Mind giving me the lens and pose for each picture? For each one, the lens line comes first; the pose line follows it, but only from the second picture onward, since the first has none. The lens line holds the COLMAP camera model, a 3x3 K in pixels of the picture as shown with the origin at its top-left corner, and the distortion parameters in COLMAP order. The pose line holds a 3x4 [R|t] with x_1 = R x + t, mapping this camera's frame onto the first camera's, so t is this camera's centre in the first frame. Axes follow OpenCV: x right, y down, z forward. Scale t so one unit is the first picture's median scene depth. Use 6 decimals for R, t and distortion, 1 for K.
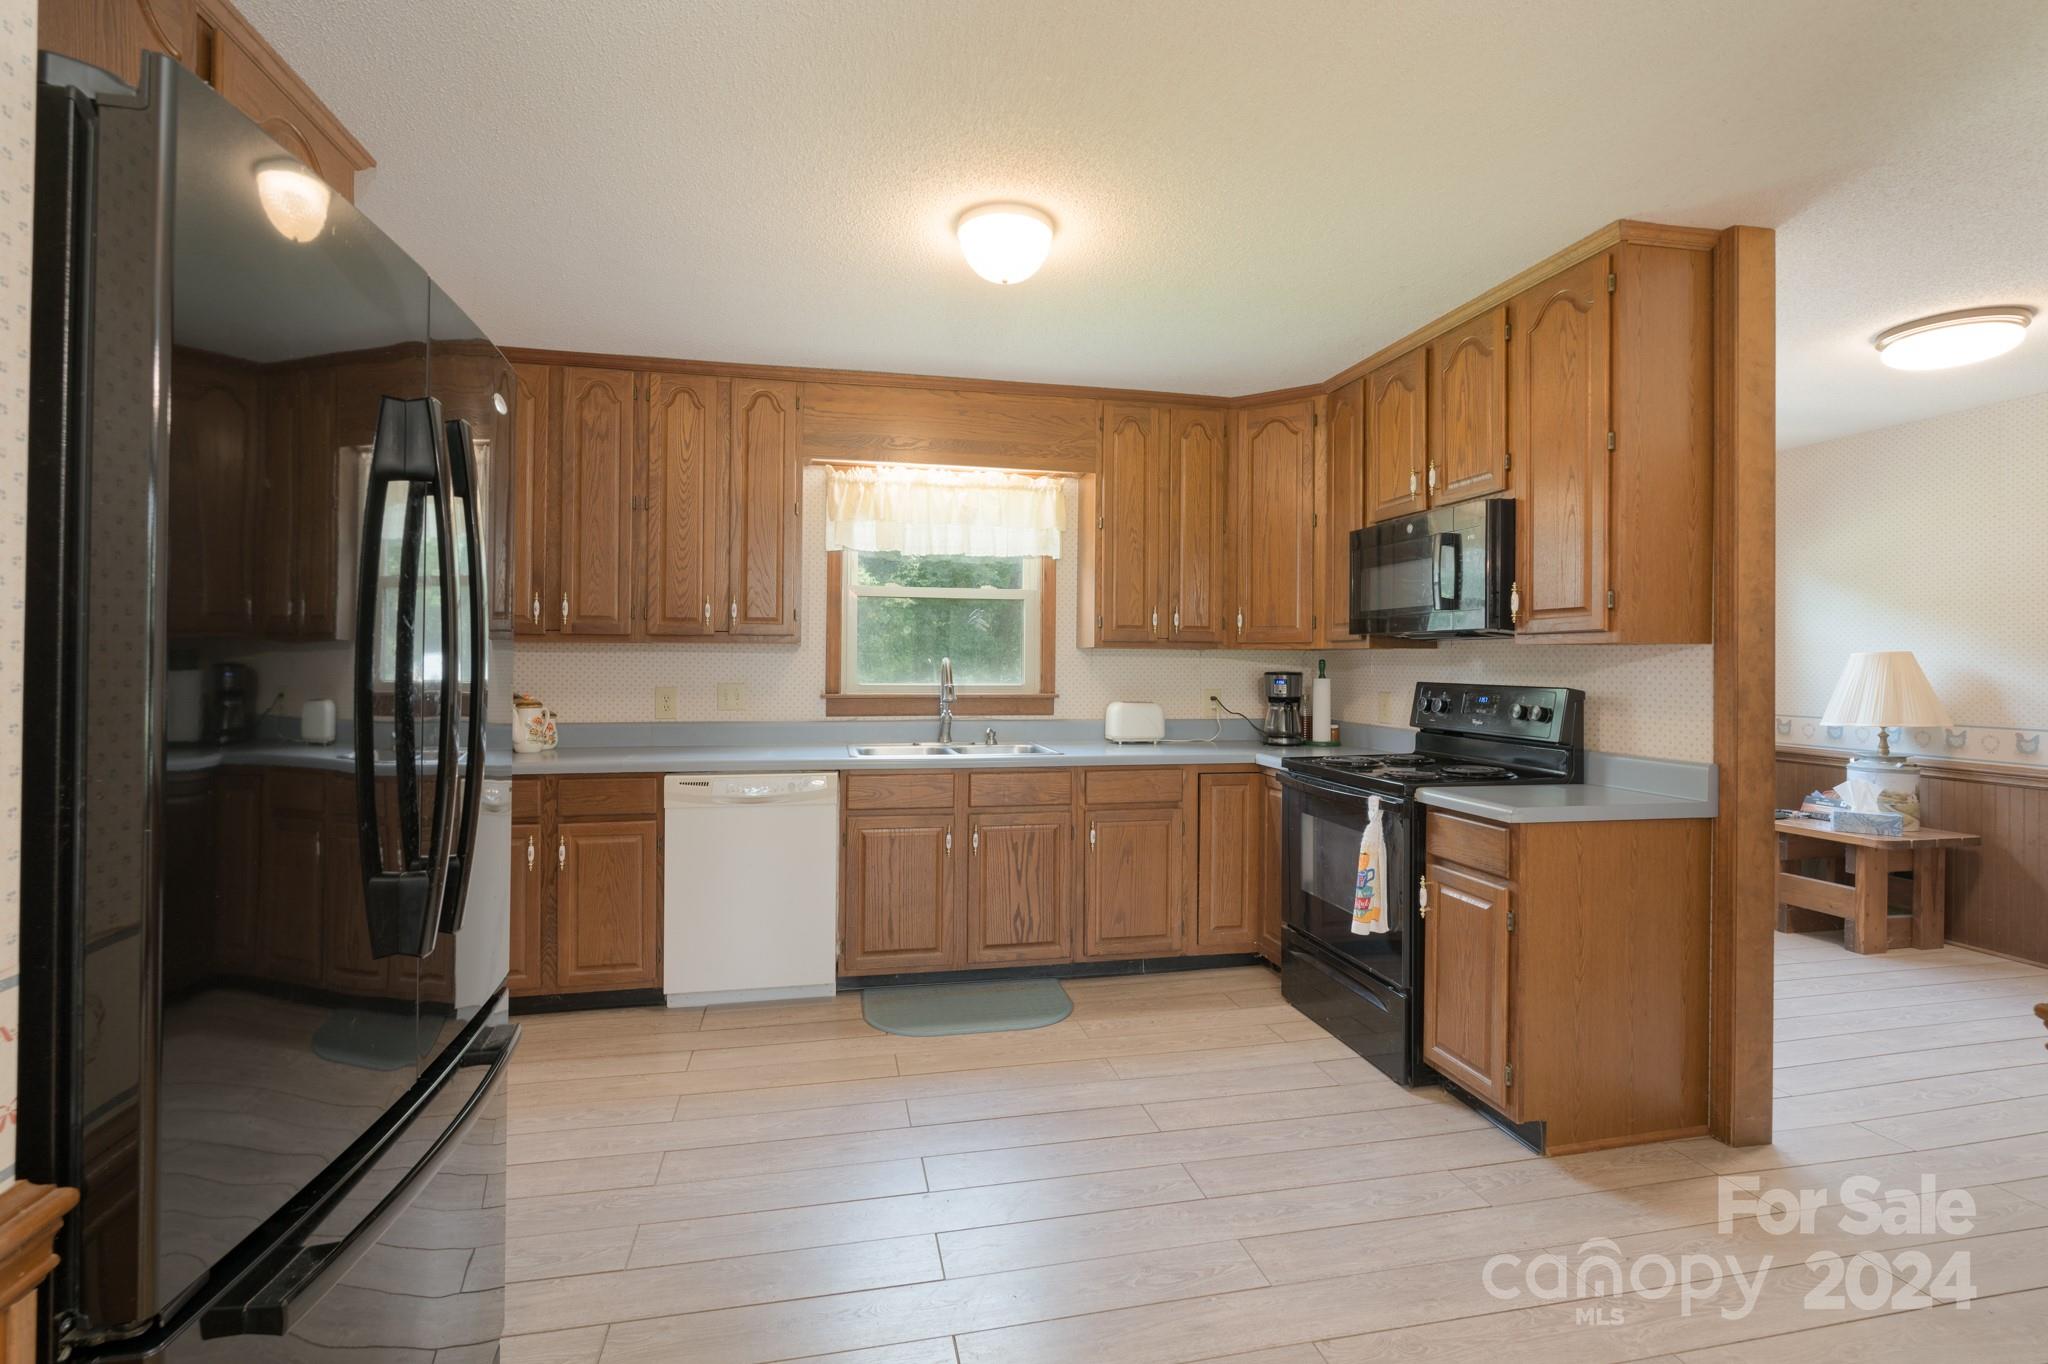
lens RADIAL K [[943.2, 0, 1025.6], [0, 943.2, 652.5], [0, 0, 1]] dist [-0.000623, -0.000108]
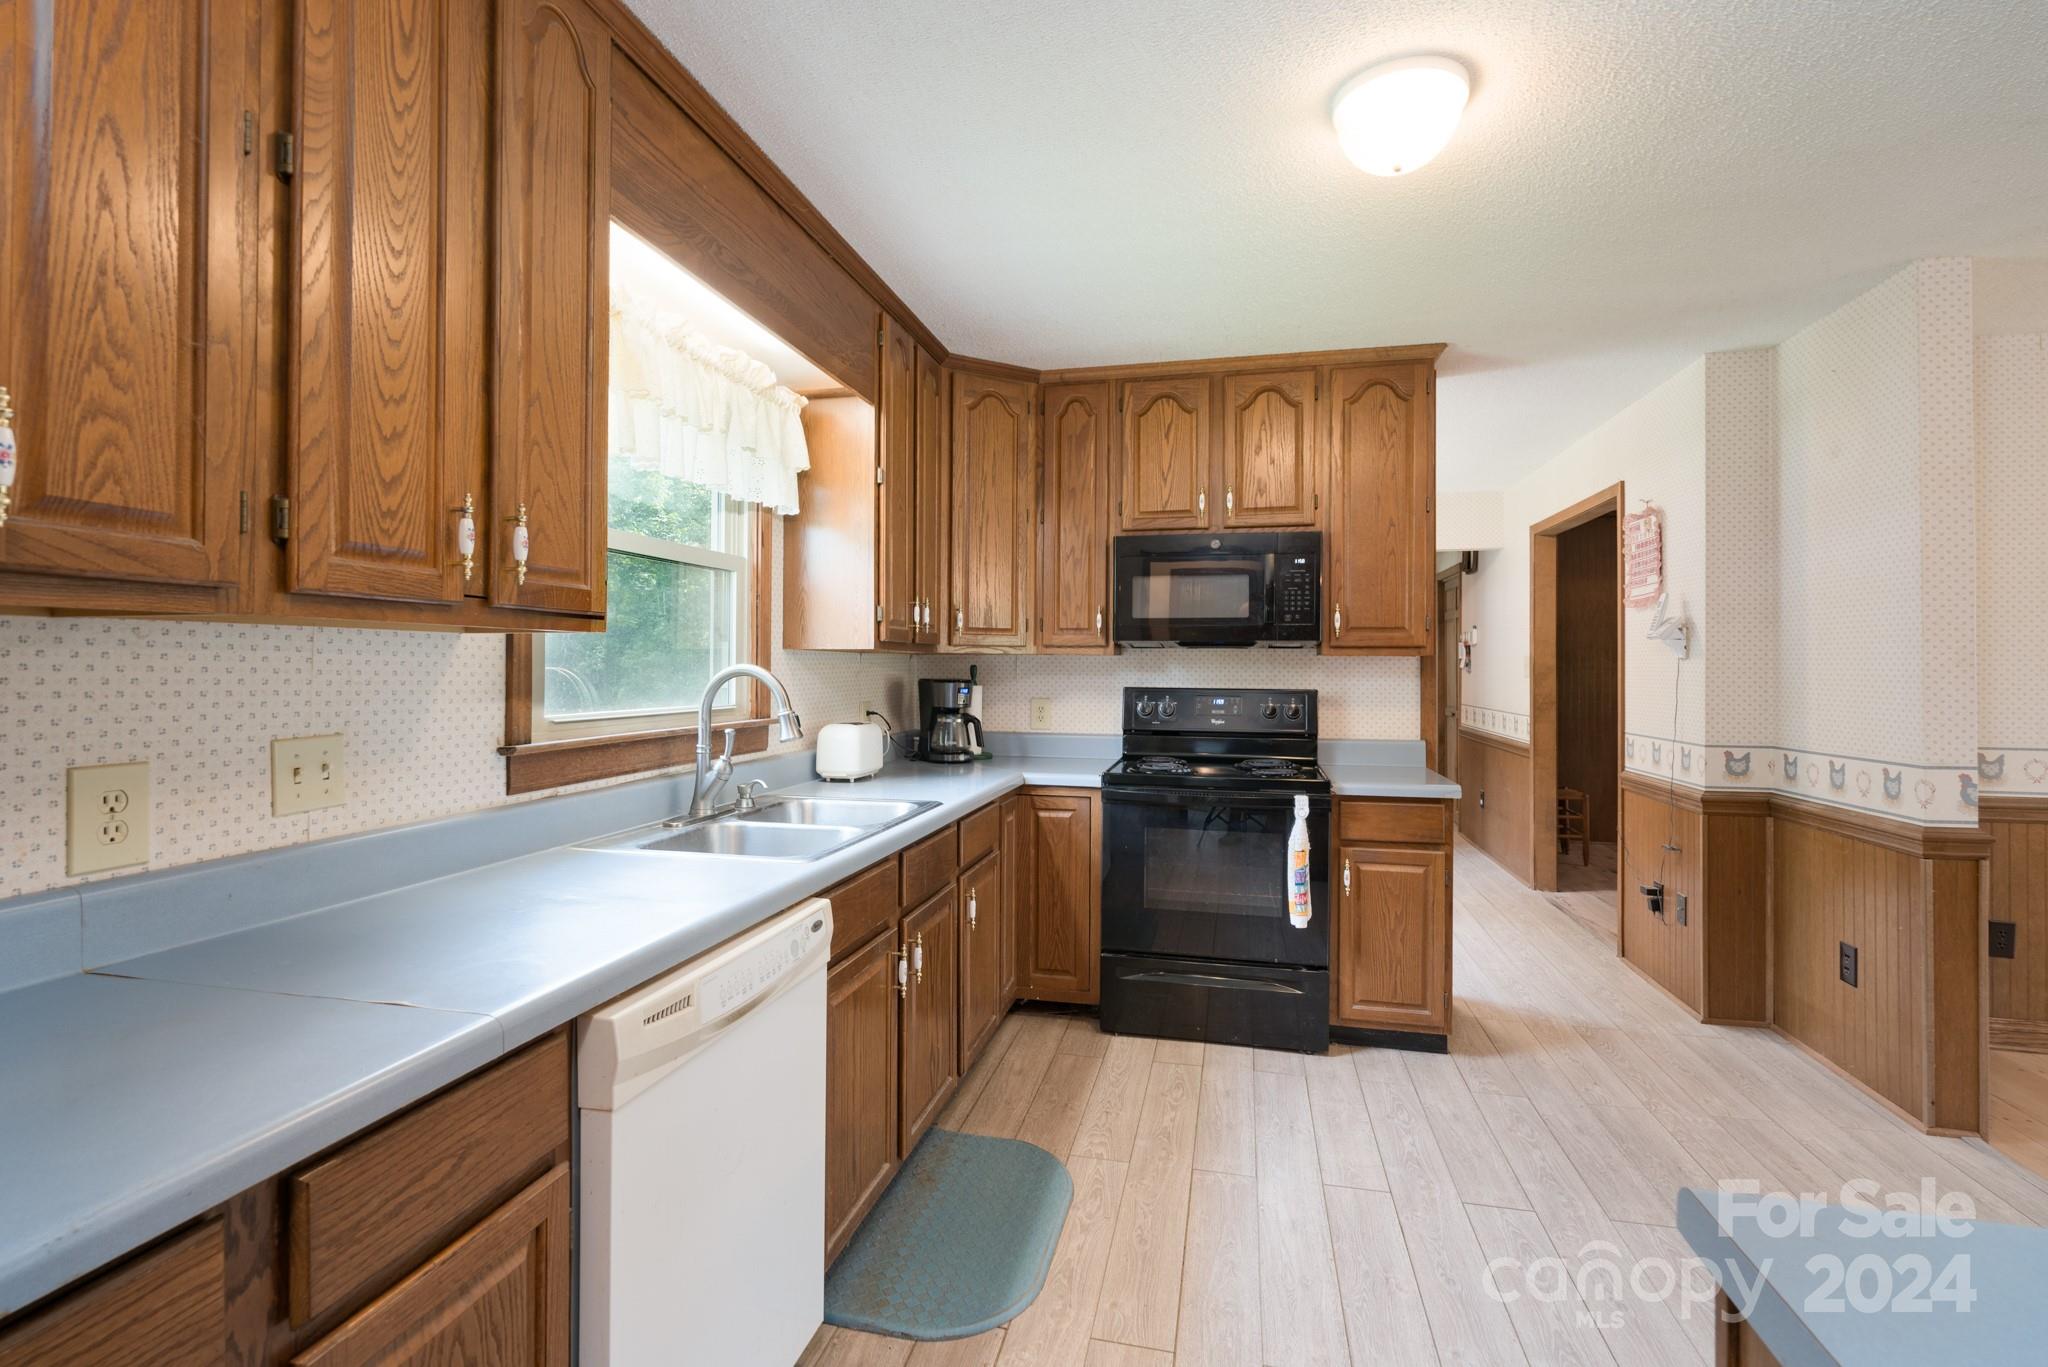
lens RADIAL K [[933.4, 0, 1031.5], [0, 933.4, 664.5], [0, 0, 1]] dist [-0.002279, -0.000847]
pose [[0.425092, -0.001961, 0.905148, -0.585536], [-0.010109, 0.999925, 0.006914, -0.000551], [-0.905093, -0.012090, 0.425041, 0.676816]]
